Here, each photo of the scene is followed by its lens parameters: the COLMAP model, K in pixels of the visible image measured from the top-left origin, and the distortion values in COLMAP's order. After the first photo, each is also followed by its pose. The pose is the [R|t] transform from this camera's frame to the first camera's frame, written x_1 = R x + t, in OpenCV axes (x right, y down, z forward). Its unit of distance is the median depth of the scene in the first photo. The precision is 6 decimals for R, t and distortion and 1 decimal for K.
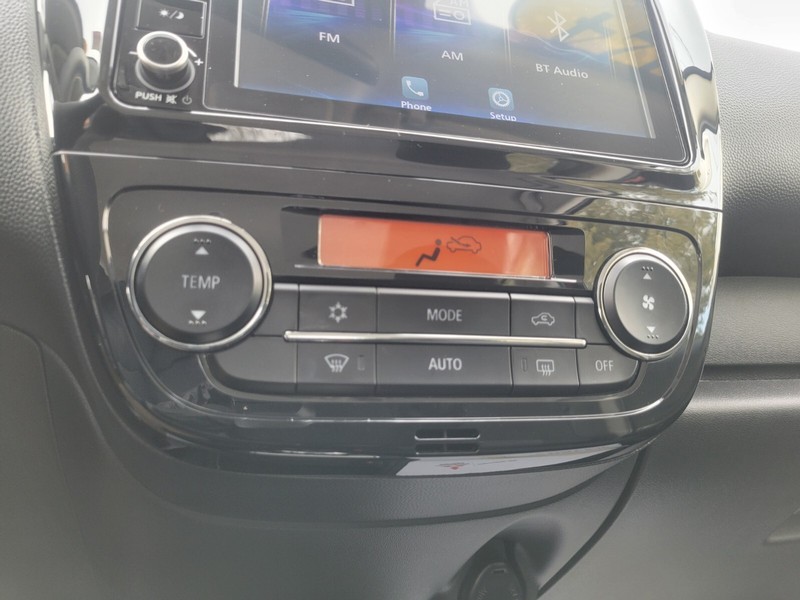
lens RADIAL K [[604.4, 0, 387.6], [0, 604.4, 296.8], [0, 0, 1]] dist [0.002180, -0.004102]
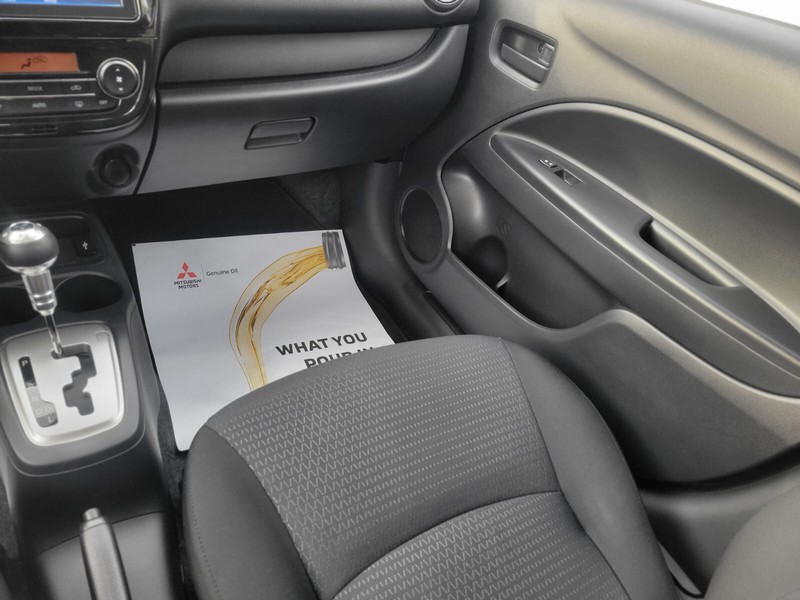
lens RADIAL K [[599.6, 0, 397.0], [0, 599.6, 297.8], [0, 0, 1]] dist [0.032035, -0.005386]
pose [[0.955757, -0.093501, 0.278901, 0.870795], [-0.096515, 0.795971, 0.597592, -1.121105], [-0.277873, -0.598071, 0.751730, -2.400471]]
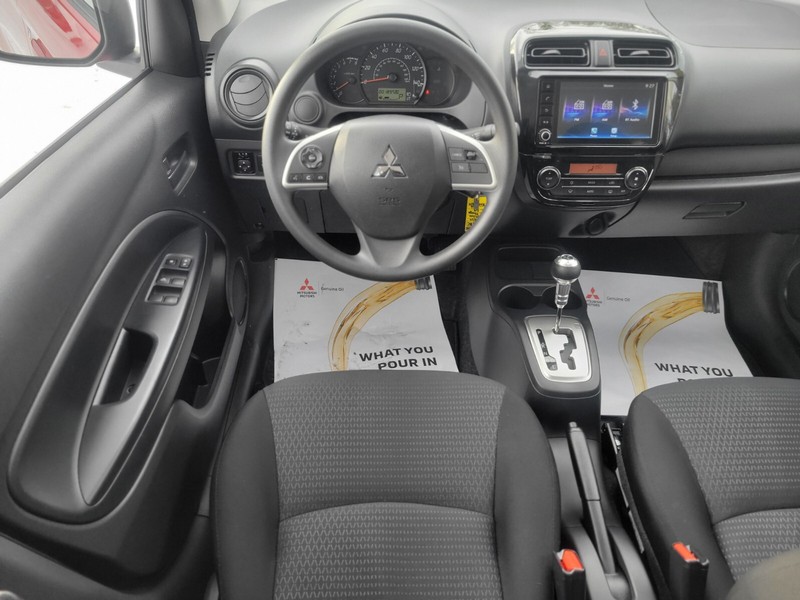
lens RADIAL K [[597.1, 0, 398.0], [0, 597.1, 302.3], [0, 0, 1]] dist [0.023640, -0.005643]
pose [[0.975086, 0.108348, -0.193568, -0.437554], [0.026390, 0.809747, 0.586186, -2.266707], [0.220253, -0.576690, 0.786713, -4.169960]]
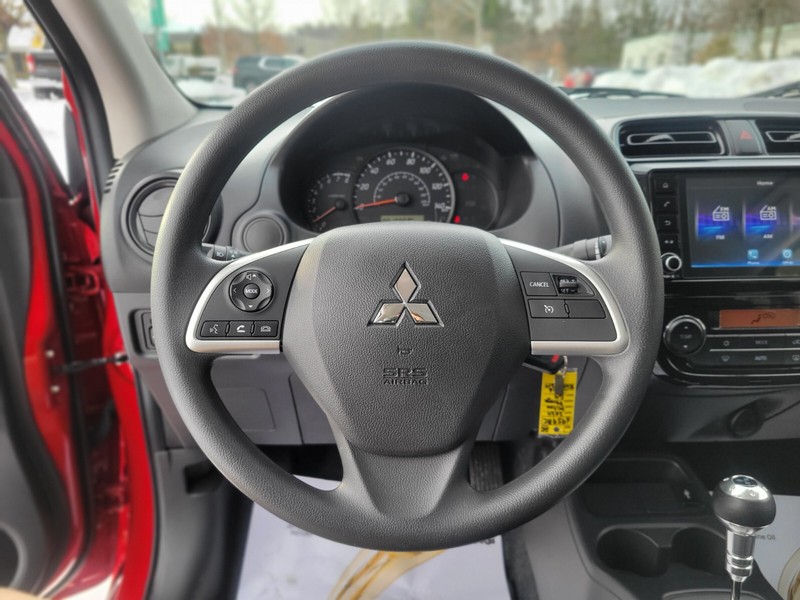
lens RADIAL K [[606.7, 0, 399.2], [0, 606.7, 305.3], [0, 0, 1]] dist [0.017164, -0.003301]
pose [[0.975201, 0.012589, -0.220961, -1.001021], [0.051341, 0.958278, 0.281188, -1.096836], [0.215282, -0.285559, 0.933868, -2.190652]]
